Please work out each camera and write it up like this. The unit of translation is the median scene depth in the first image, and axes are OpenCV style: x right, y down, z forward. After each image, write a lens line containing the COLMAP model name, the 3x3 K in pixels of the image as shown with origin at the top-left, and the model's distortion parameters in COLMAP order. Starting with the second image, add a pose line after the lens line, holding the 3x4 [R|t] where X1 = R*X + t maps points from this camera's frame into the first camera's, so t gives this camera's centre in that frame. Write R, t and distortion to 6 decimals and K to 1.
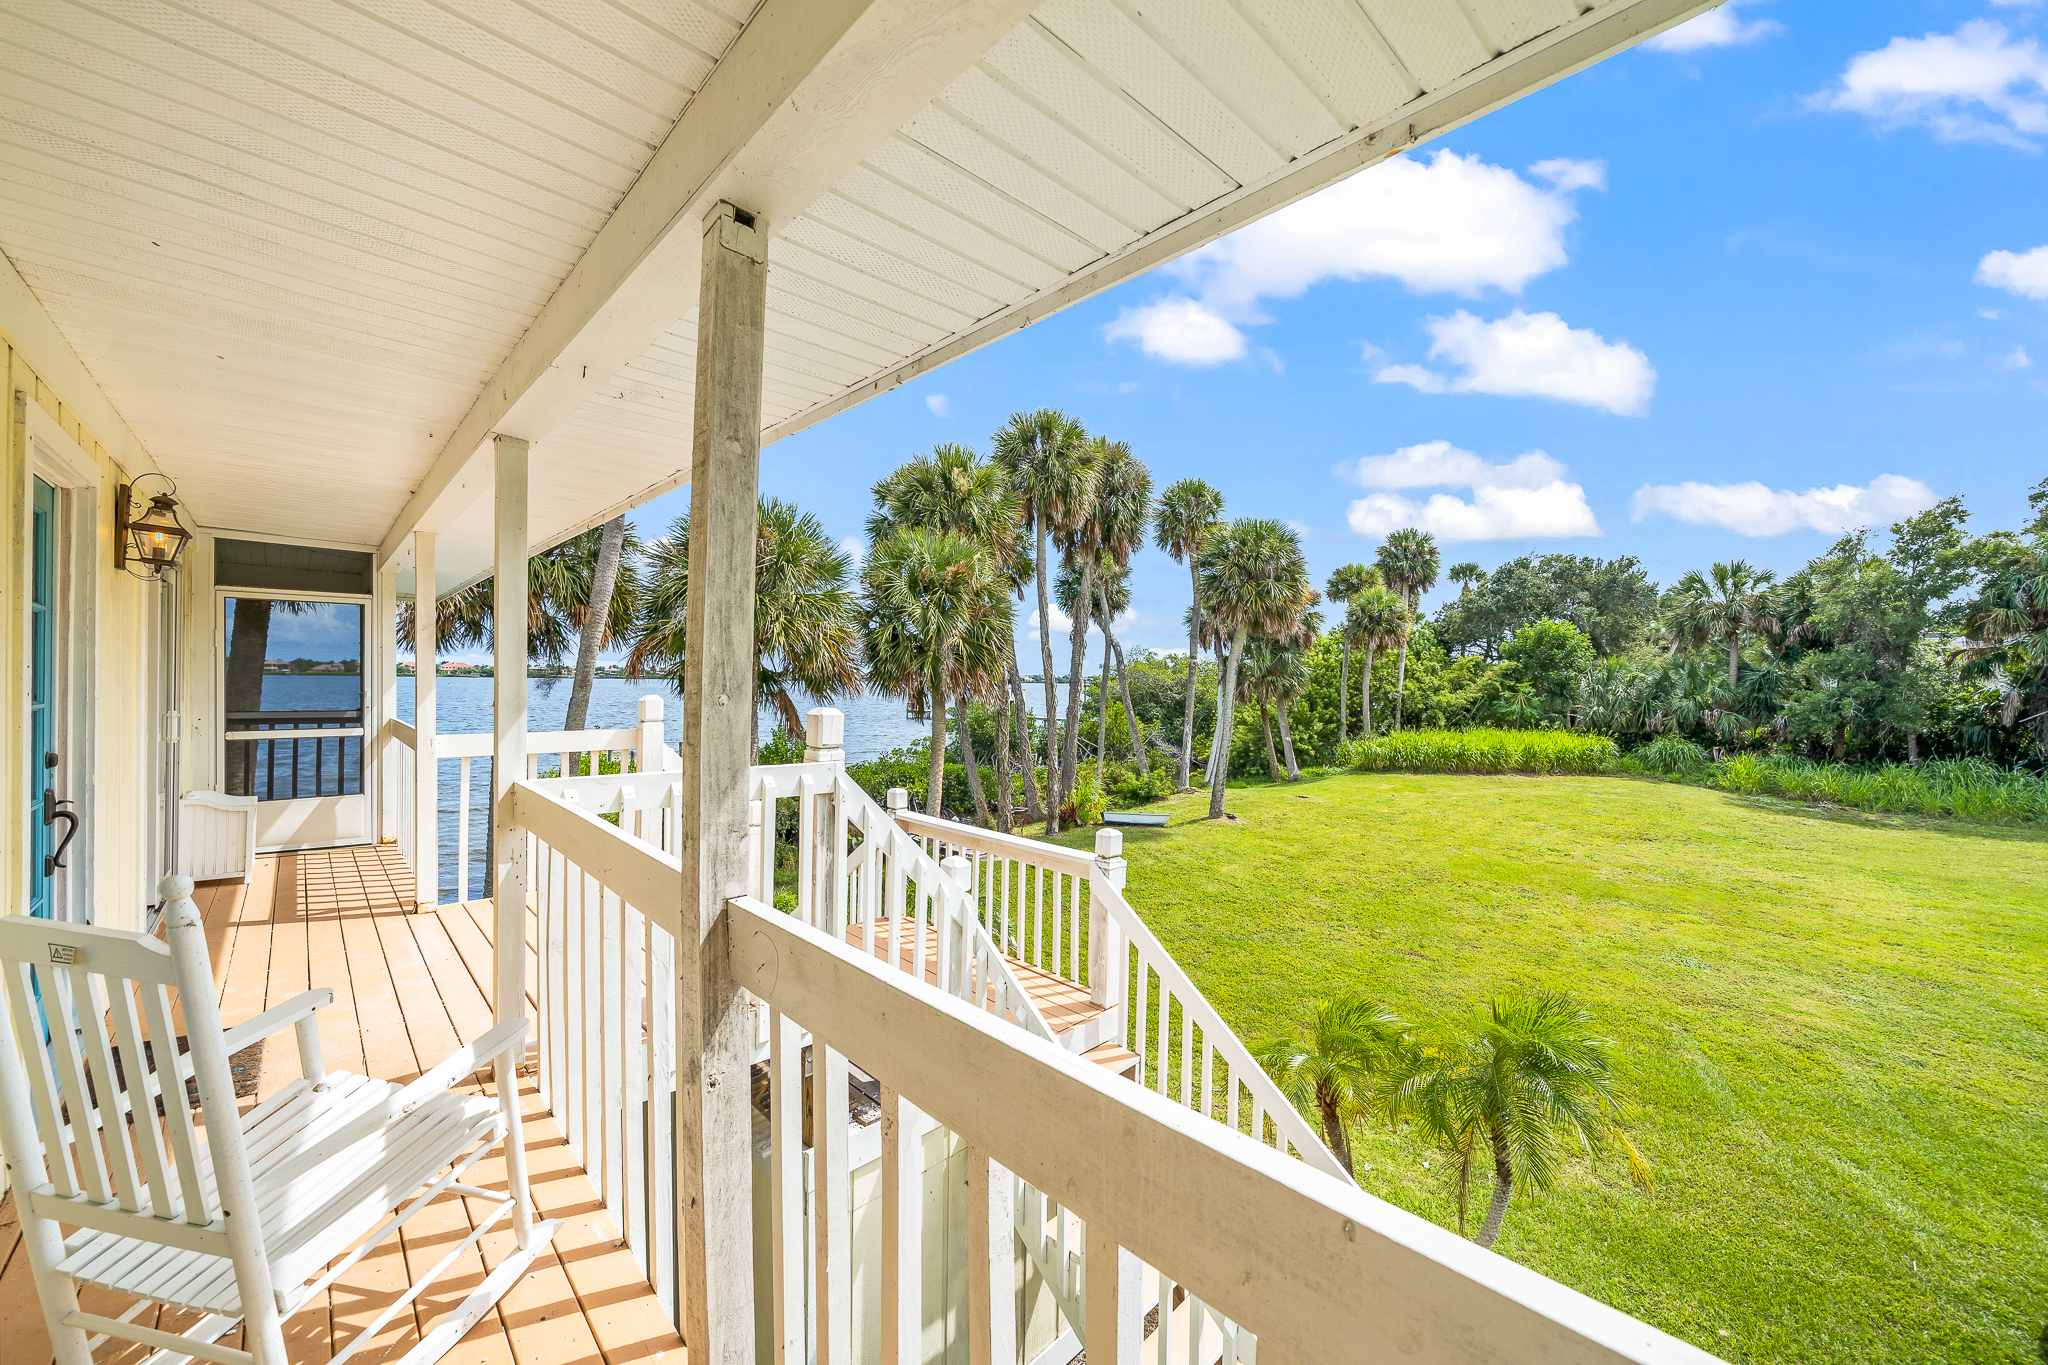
lens RADIAL K [[778.1, 0, 1022.8], [0, 778.1, 670.1], [0, 0, 1]] dist [-0.003073, 0.000081]
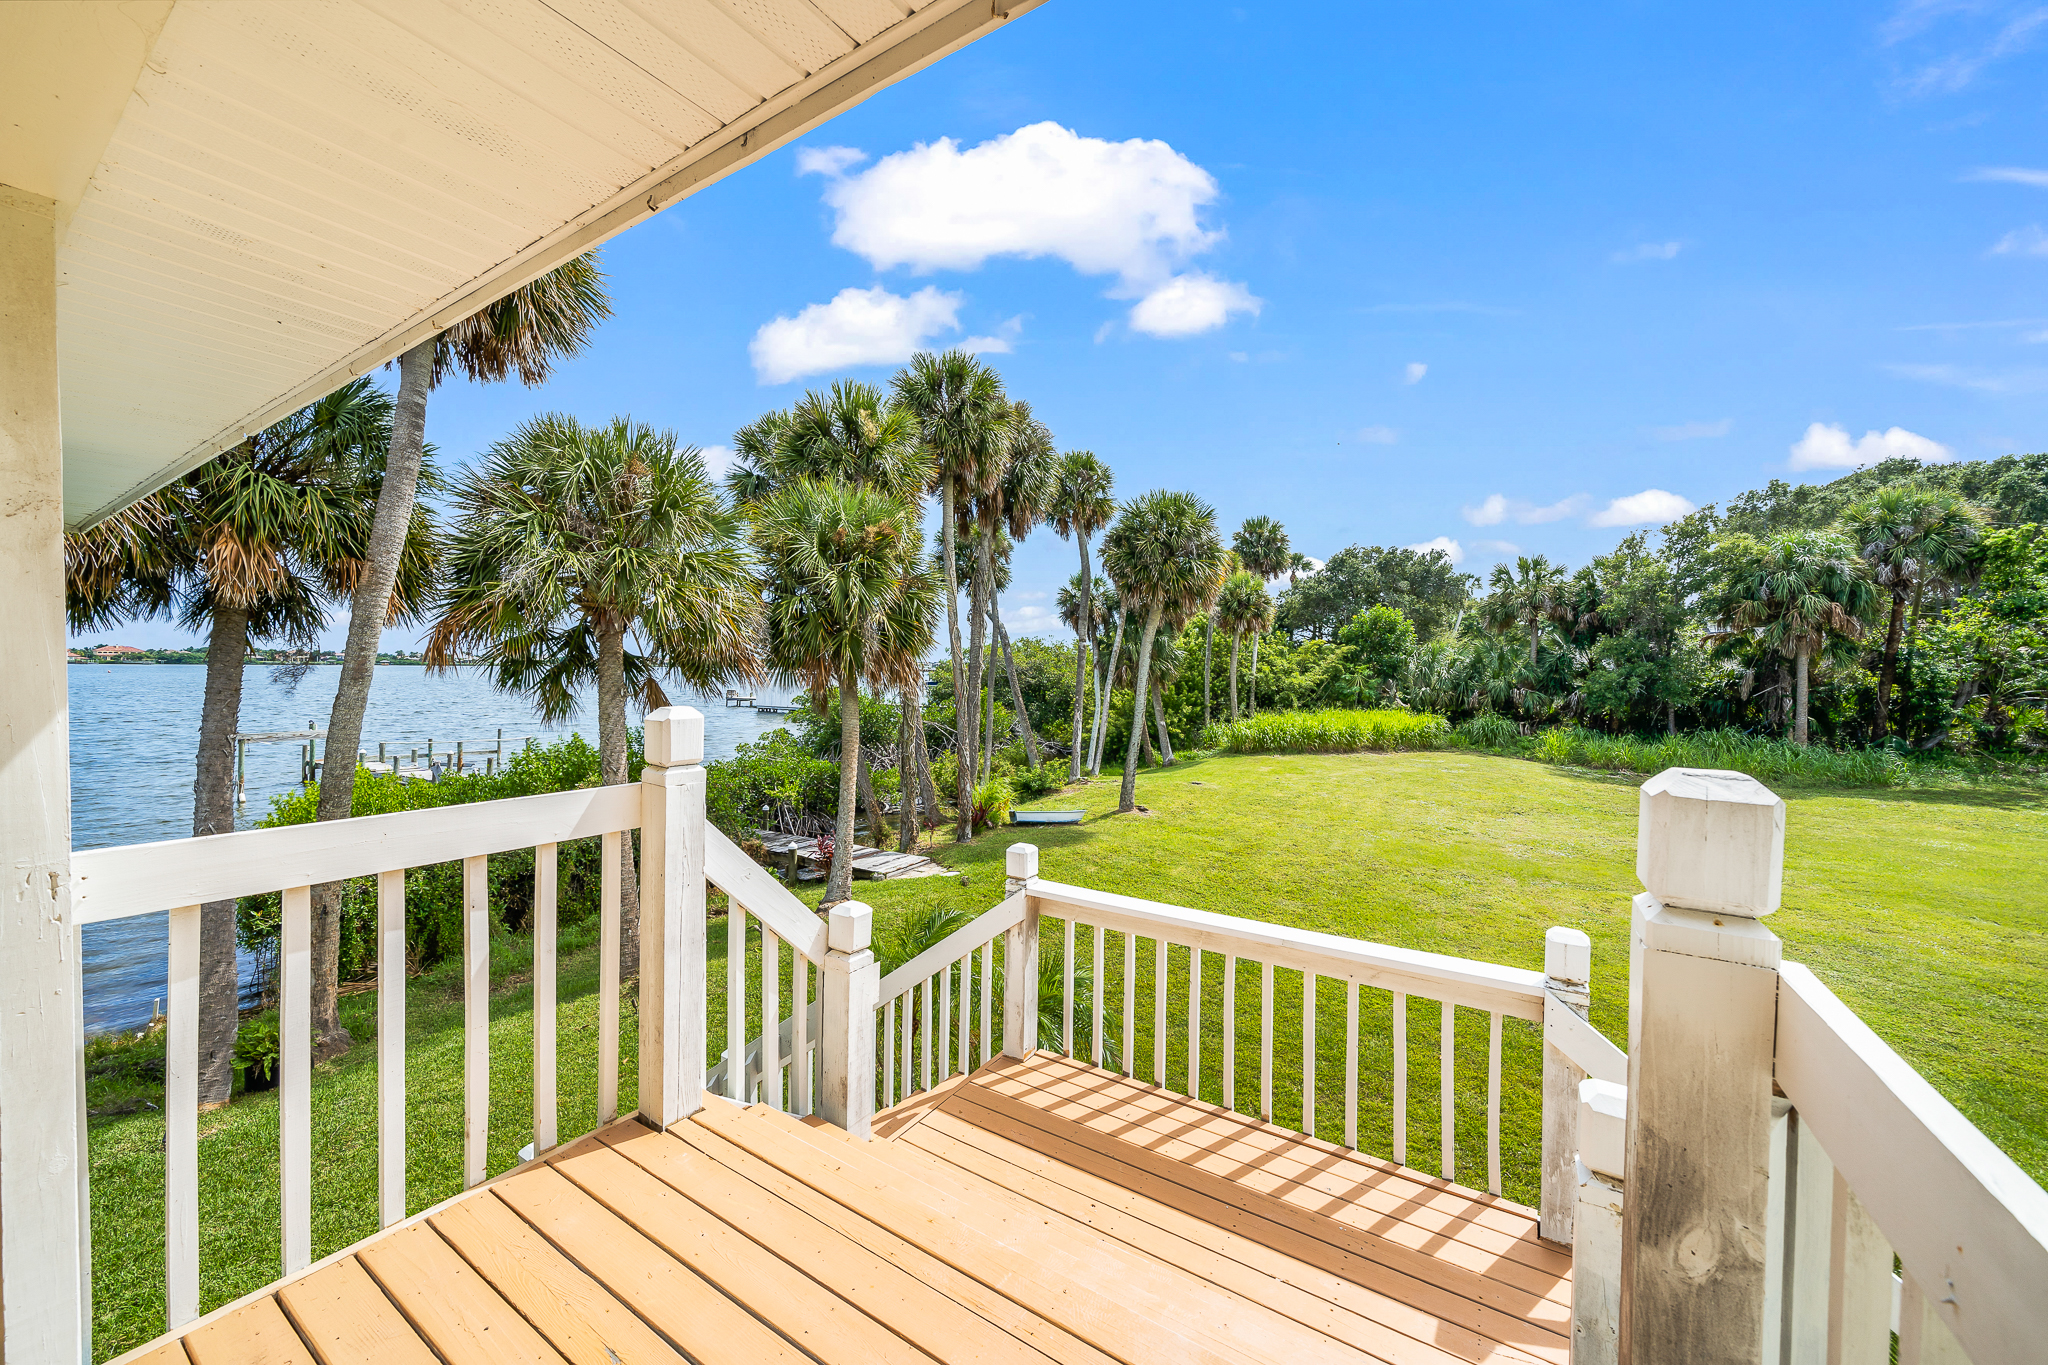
lens RADIAL K [[778.1, 0, 1022.8], [0, 778.1, 670.1], [0, 0, 1]] dist [-0.003073, 0.000081]
pose [[0.973478, -0.006266, 0.228695, -0.068827], [0.001577, 0.999785, 0.020677, 0.000310], [-0.228775, -0.019768, 0.973279, 0.092650]]
